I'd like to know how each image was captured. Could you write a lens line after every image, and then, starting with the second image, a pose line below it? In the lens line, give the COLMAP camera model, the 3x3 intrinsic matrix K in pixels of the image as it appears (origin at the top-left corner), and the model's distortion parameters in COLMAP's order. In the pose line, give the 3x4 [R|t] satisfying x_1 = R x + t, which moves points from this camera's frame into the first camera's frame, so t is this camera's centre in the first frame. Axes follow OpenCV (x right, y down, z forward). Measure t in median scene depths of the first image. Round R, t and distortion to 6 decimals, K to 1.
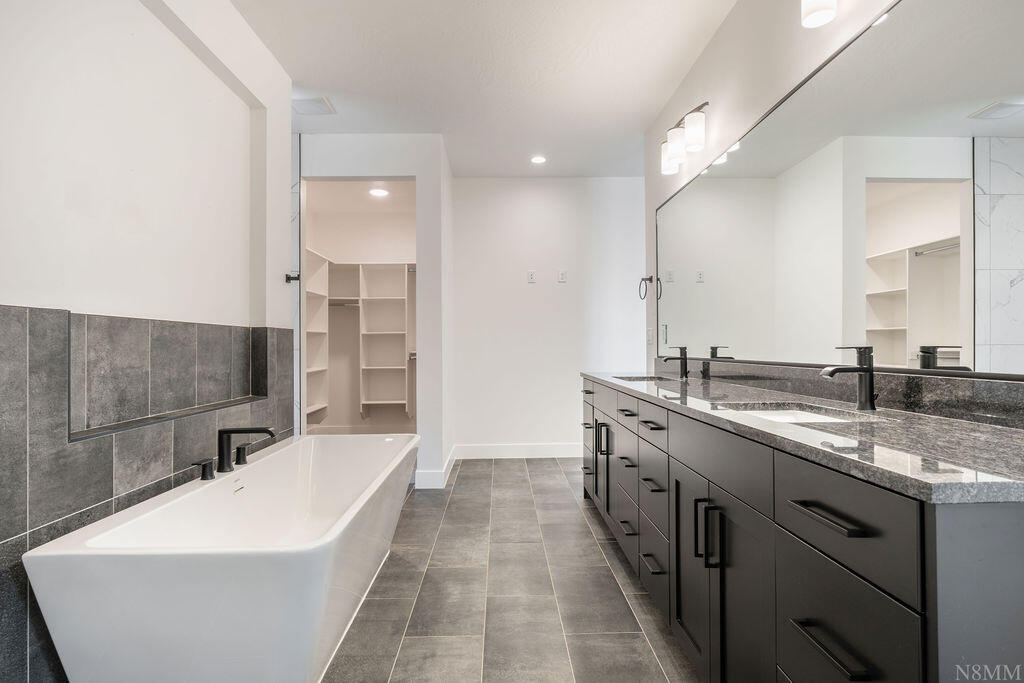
lens RADIAL K [[549.3, 0, 509.3], [0, 549.3, 344.3], [0, 0, 1]] dist [0.003416, 0.001023]
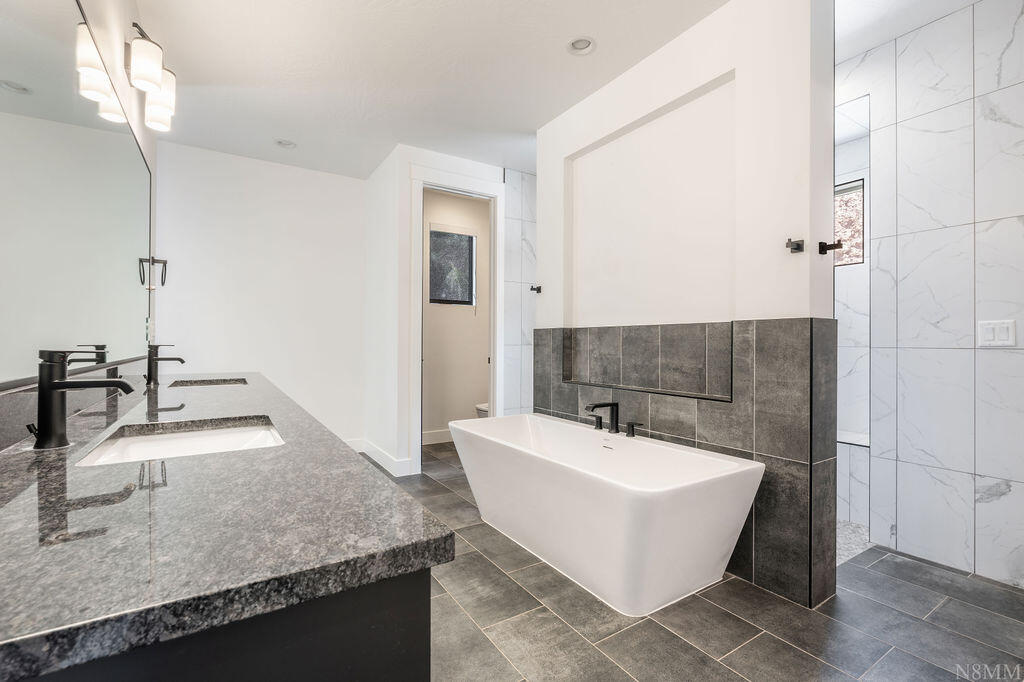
lens RADIAL K [[452.1, 0, 507.7], [0, 452.1, 339.3], [0, 0, 1]] dist [-0.003674, 0.000332]
pose [[-0.862145, 0.002601, -0.506656, 0.319927], [0.007080, 0.999951, -0.006913, 0.000584], [0.506613, -0.009547, -0.862121, 2.010901]]
